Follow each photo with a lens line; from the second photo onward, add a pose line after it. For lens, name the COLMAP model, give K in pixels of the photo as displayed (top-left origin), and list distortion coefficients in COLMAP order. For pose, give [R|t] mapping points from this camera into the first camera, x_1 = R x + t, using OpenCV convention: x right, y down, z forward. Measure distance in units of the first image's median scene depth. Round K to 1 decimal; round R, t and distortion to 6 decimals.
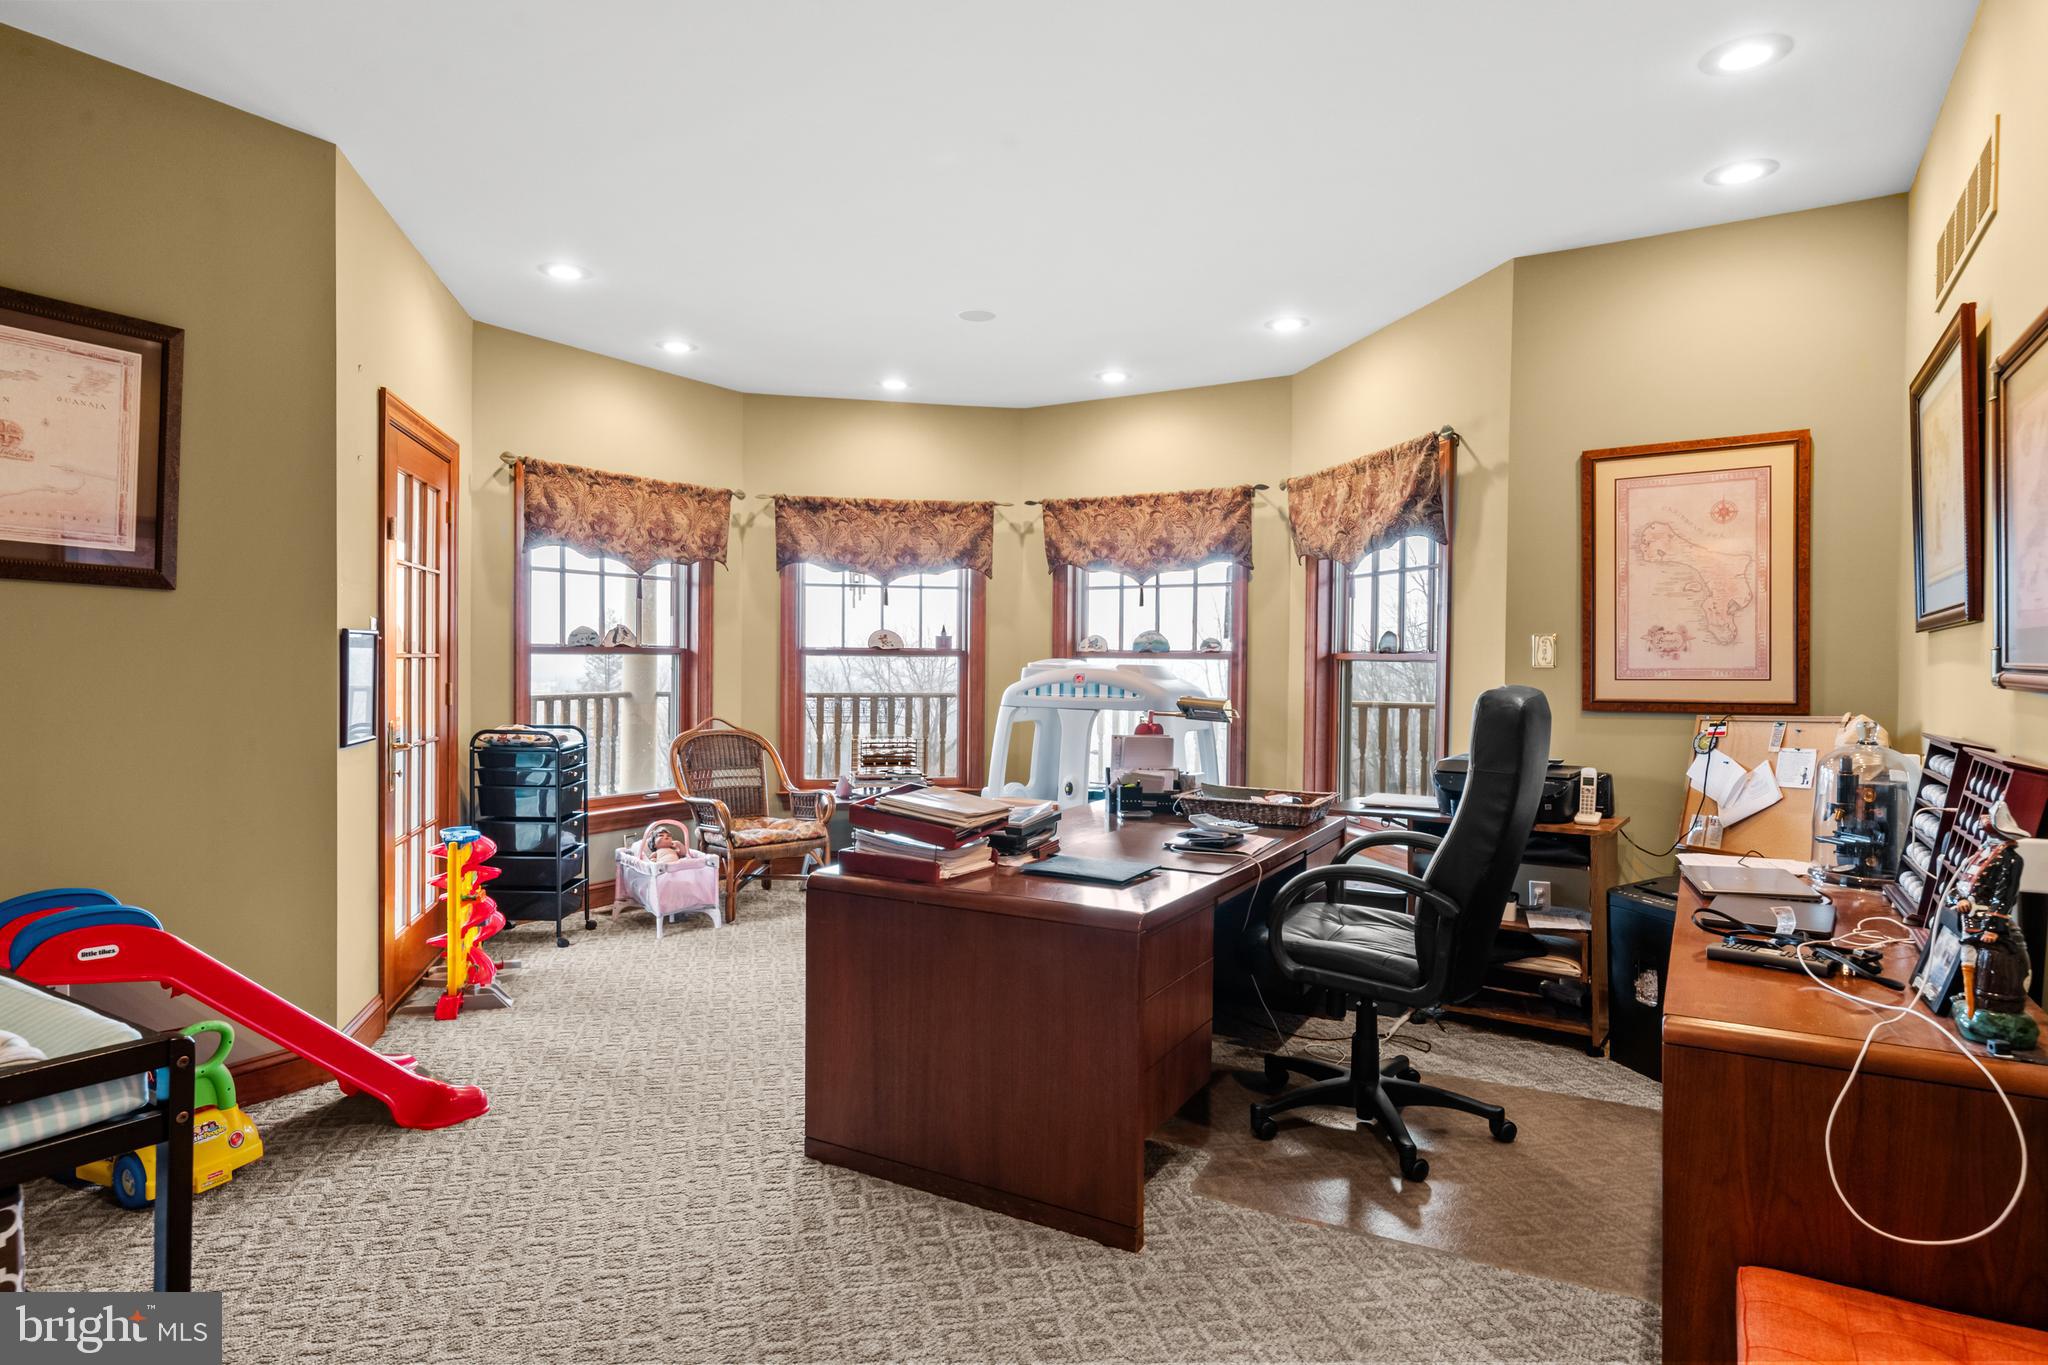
lens RADIAL K [[1131.8, 0, 1024.0], [0, 1131.8, 682.5], [0, 0, 1]] dist [0.003348, 0.000070]
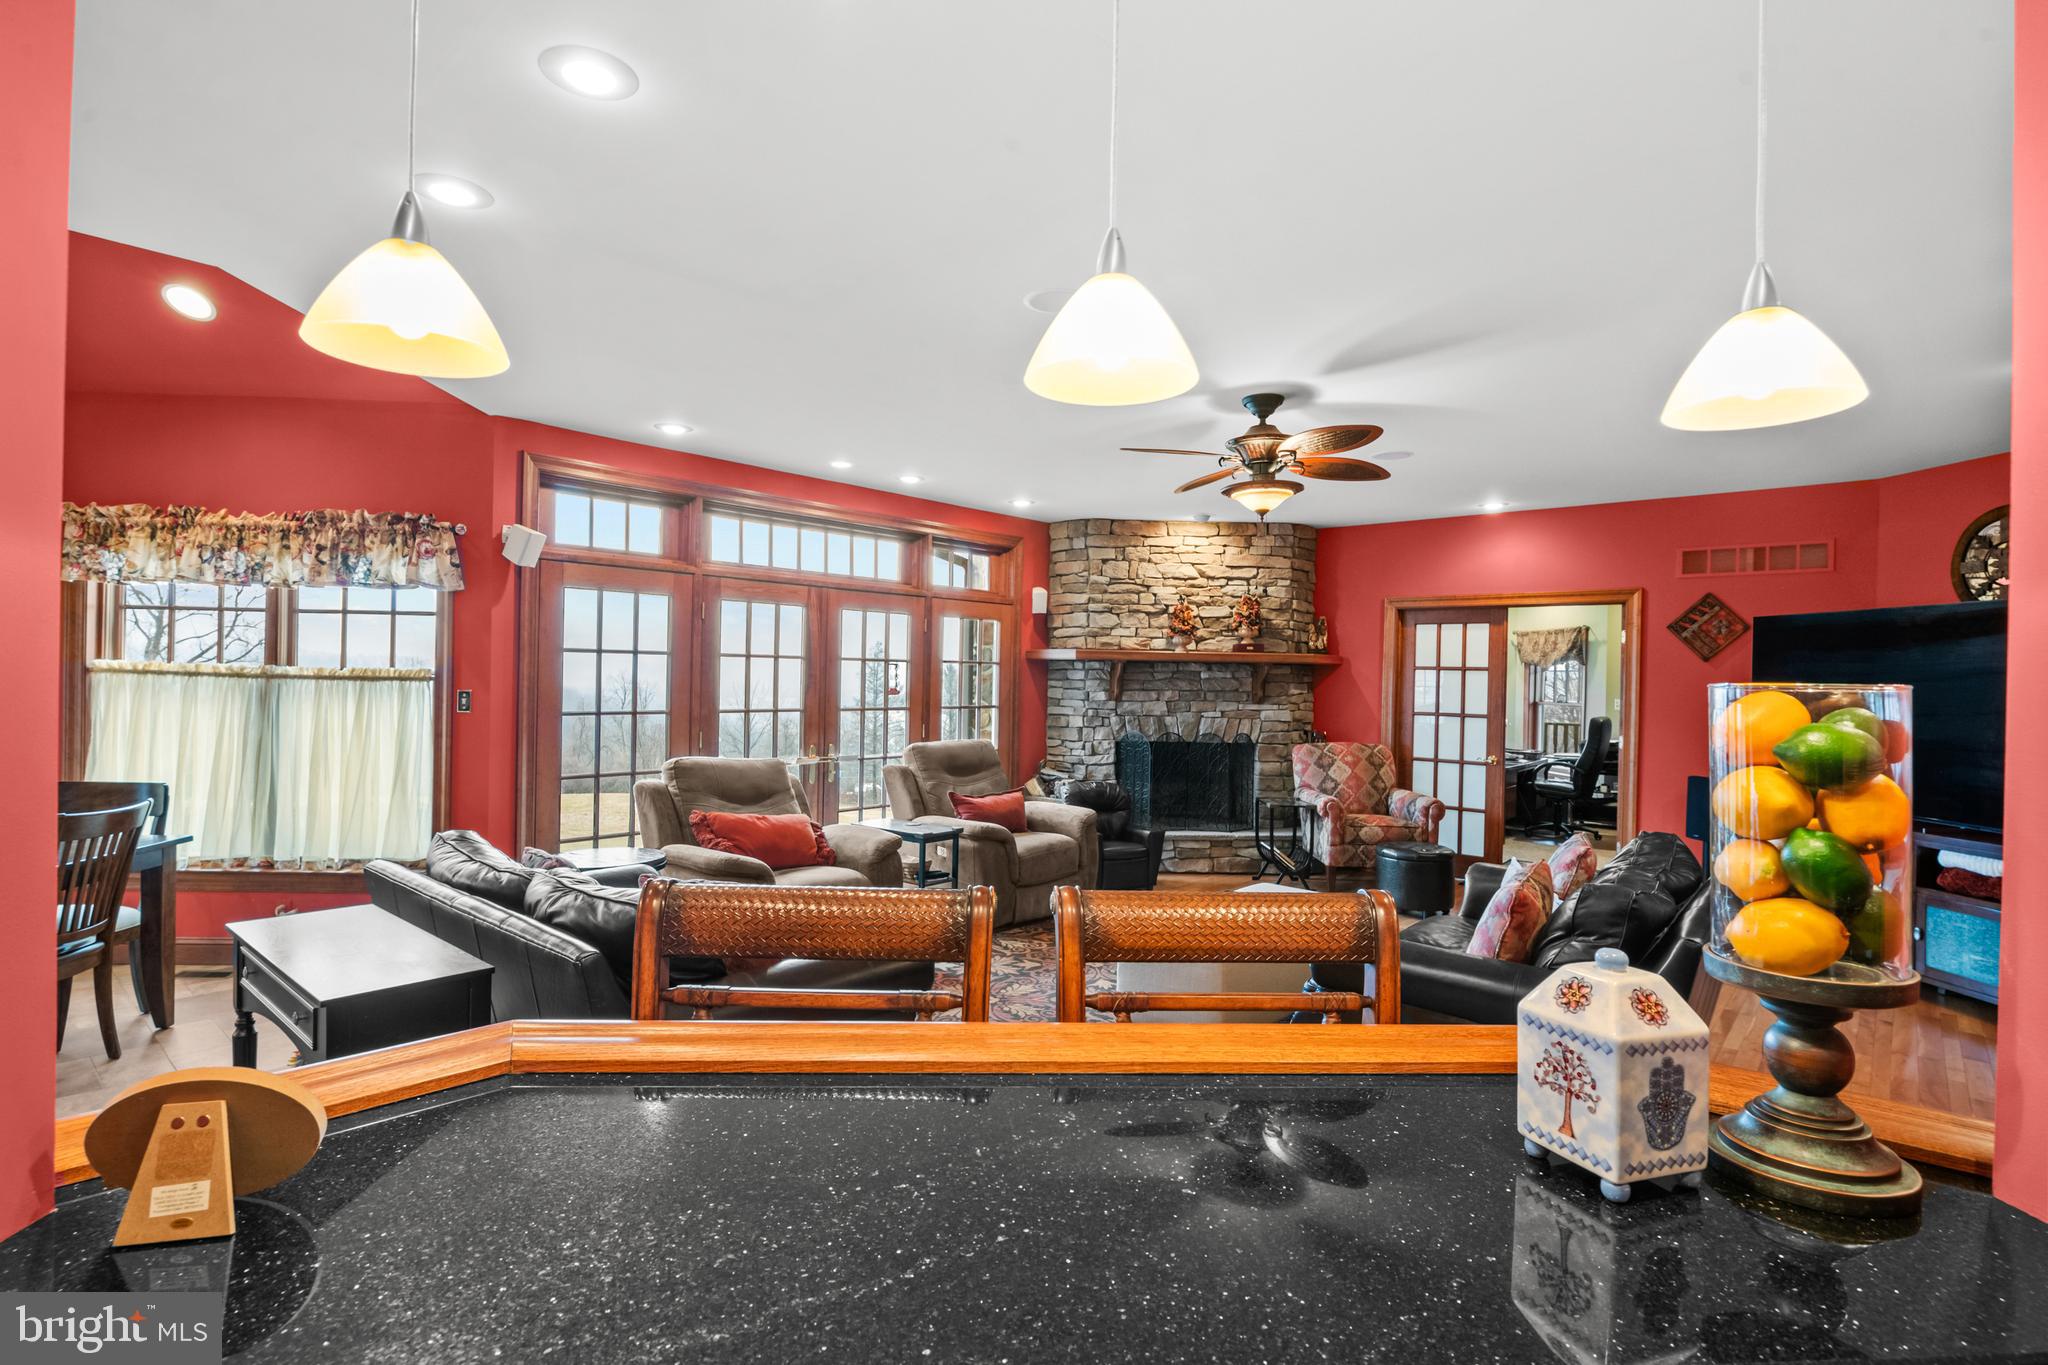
lens RADIAL K [[998.4, 0, 1014.3], [0, 998.4, 677.9], [0, 0, 1]] dist [0.001064, -0.000138]
pose [[0.985402, 0.014627, -0.169614, -0.662851], [-0.017522, 0.999725, -0.015583, -0.028928], [0.169339, 0.018328, 0.985387, -1.857269]]
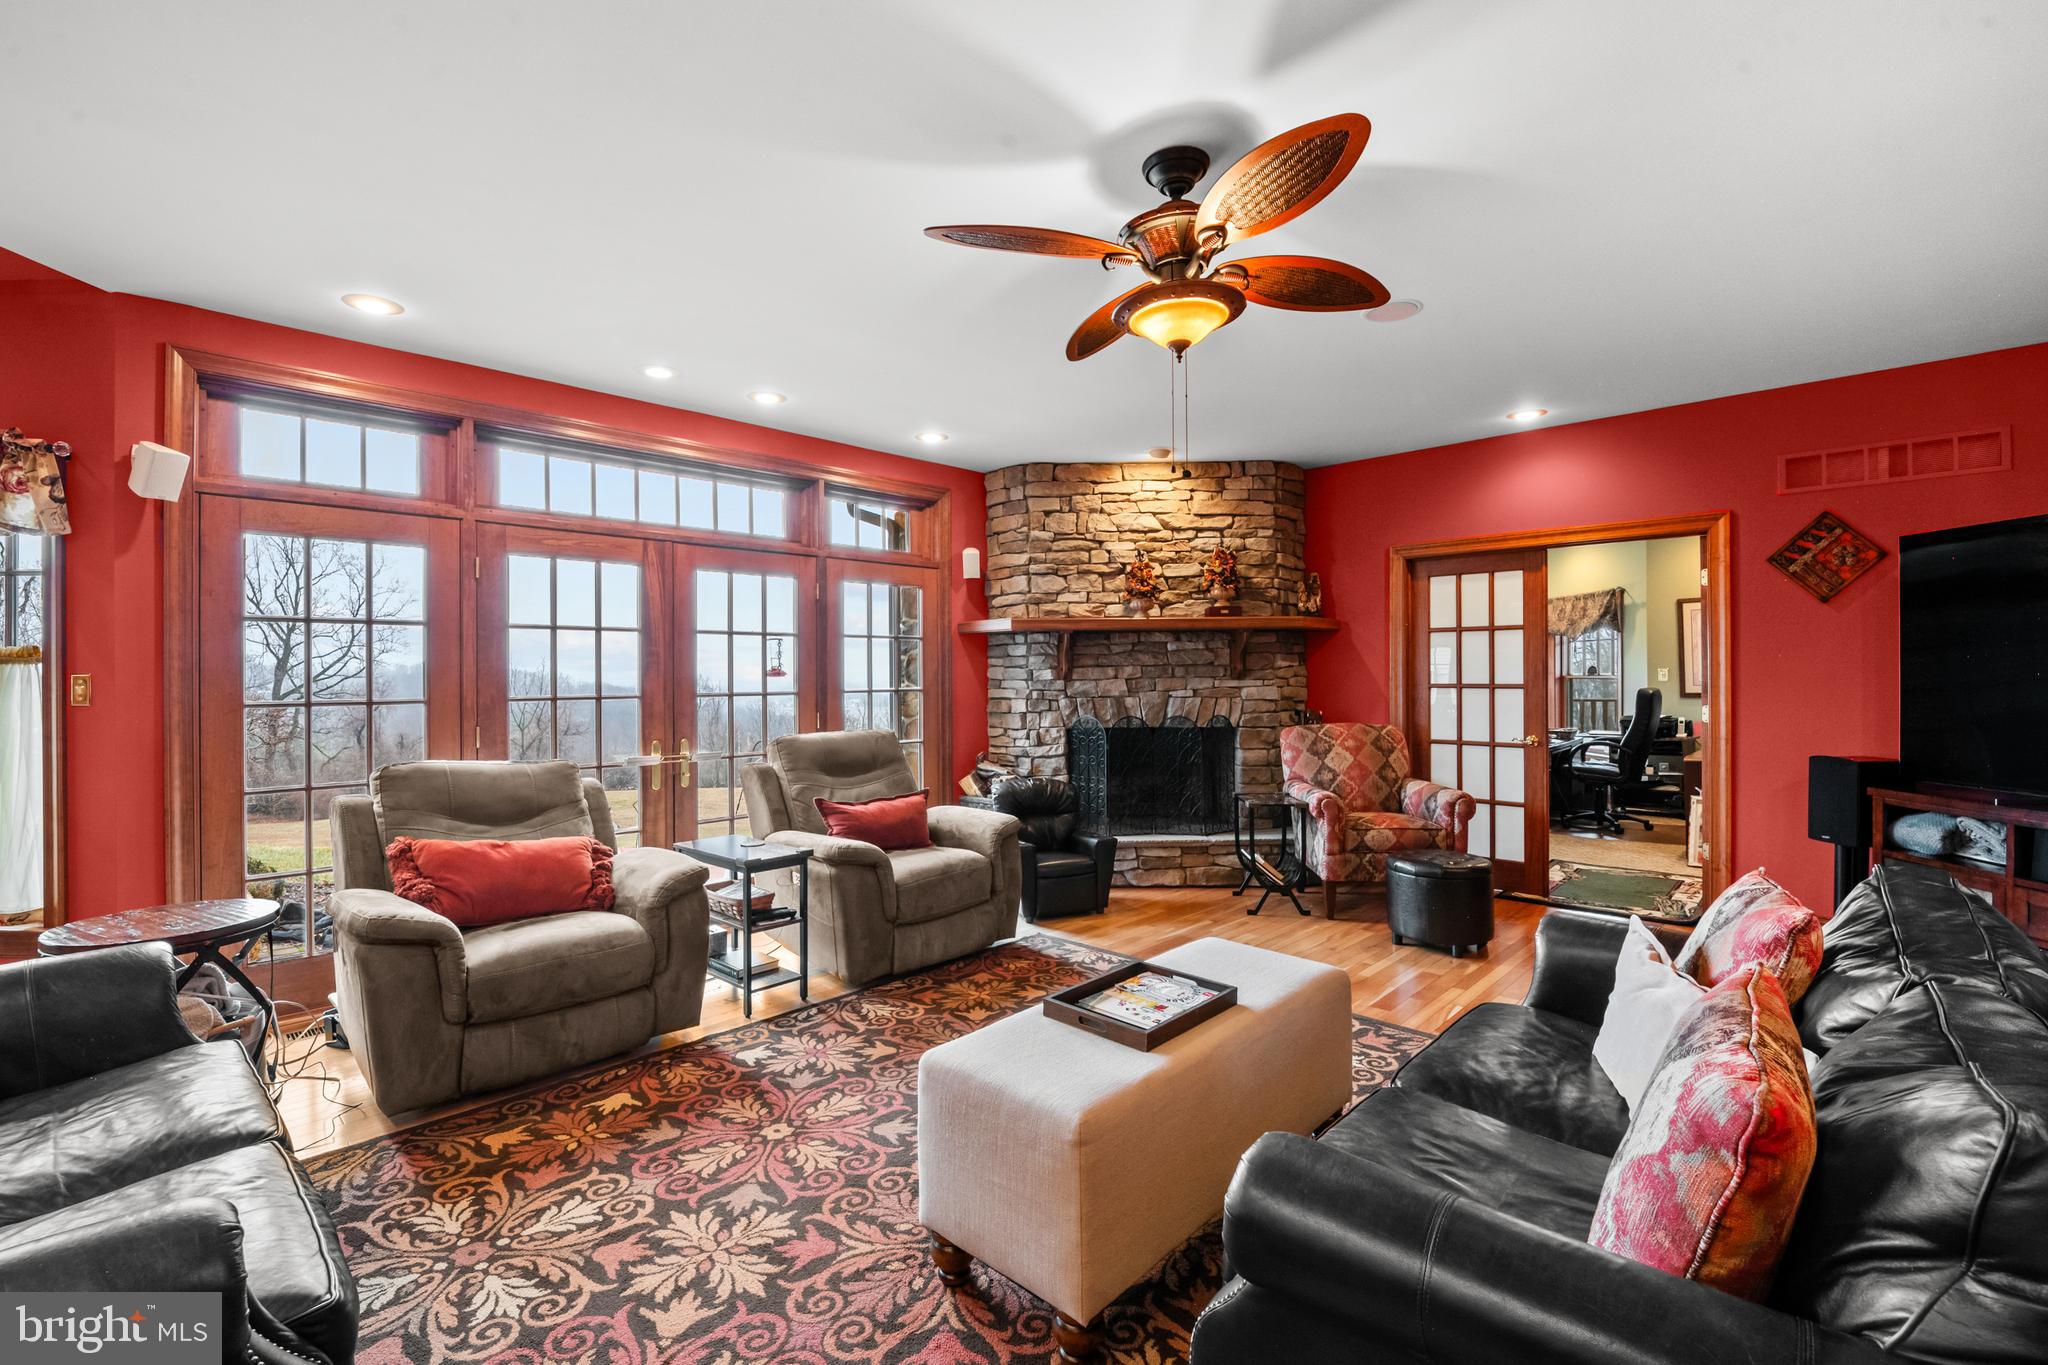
lens RADIAL K [[897.1, 0, 1011.0], [0, 897.1, 672.4], [0, 0, 1]] dist [0.001377, -0.011241]
pose [[0.976014, -0.011486, -0.217405, -0.567193], [0.007221, 0.999766, -0.020403, -0.001576], [0.217588, 0.018343, 0.975868, -1.357717]]
